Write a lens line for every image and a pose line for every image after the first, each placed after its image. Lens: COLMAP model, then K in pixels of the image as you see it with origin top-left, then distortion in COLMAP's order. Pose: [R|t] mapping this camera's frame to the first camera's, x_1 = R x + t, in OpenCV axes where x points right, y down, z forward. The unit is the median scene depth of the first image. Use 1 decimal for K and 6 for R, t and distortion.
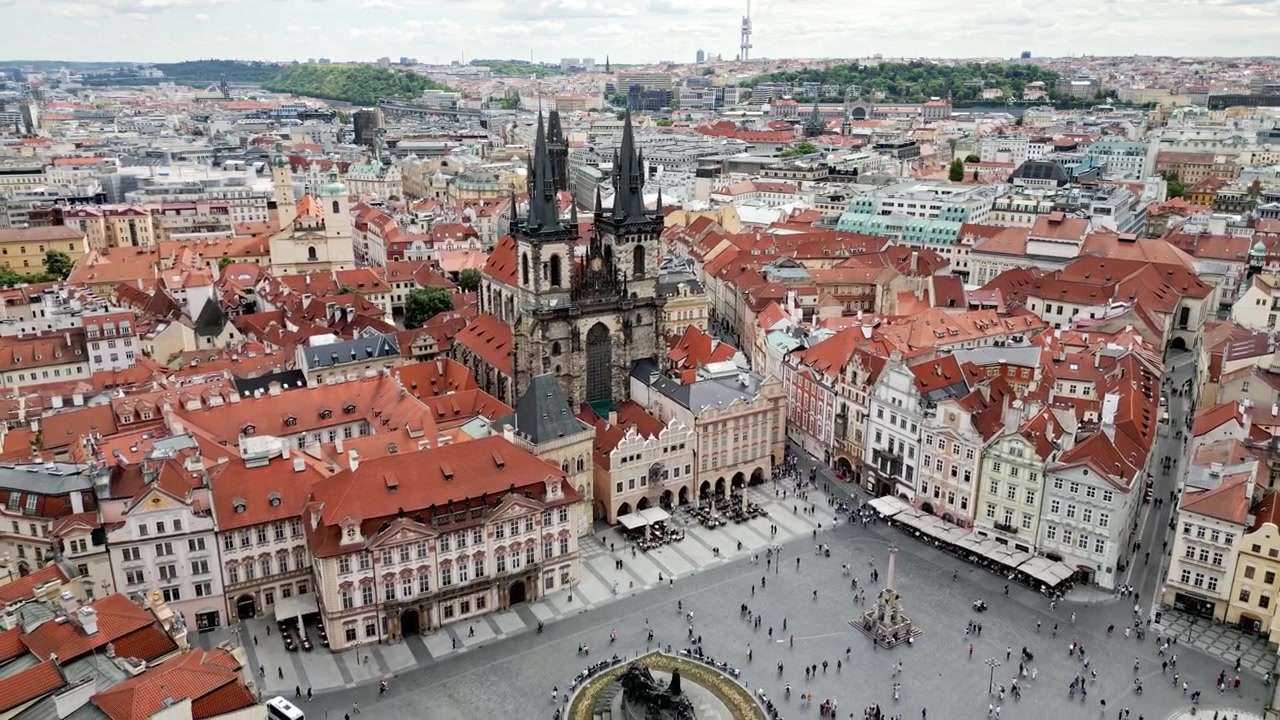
lens RADIAL K [[931.5, 0, 640.0], [0, 931.5, 360.0], [0, 0, 1]] dist [0.025250, 0.000023]
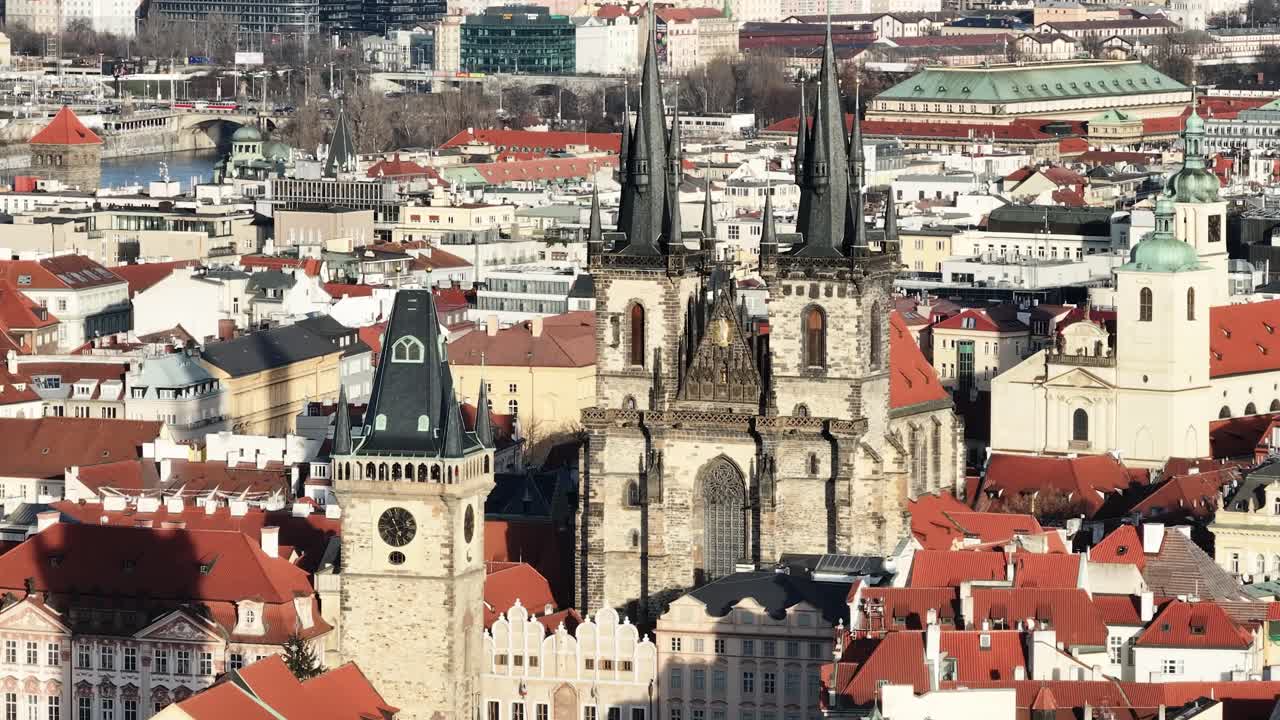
lens RADIAL K [[7491.3, 0, 640.0], [0, 7491.3, 360.0], [0, 0, 1]] dist [-0.705840, -11.472999]
pose [[0.584063, 0.057997, -0.809634, 3.188649], [-0.239963, 0.965199, -0.103967, 0.337657], [0.775428, 0.255006, 0.577654, -1.326178]]
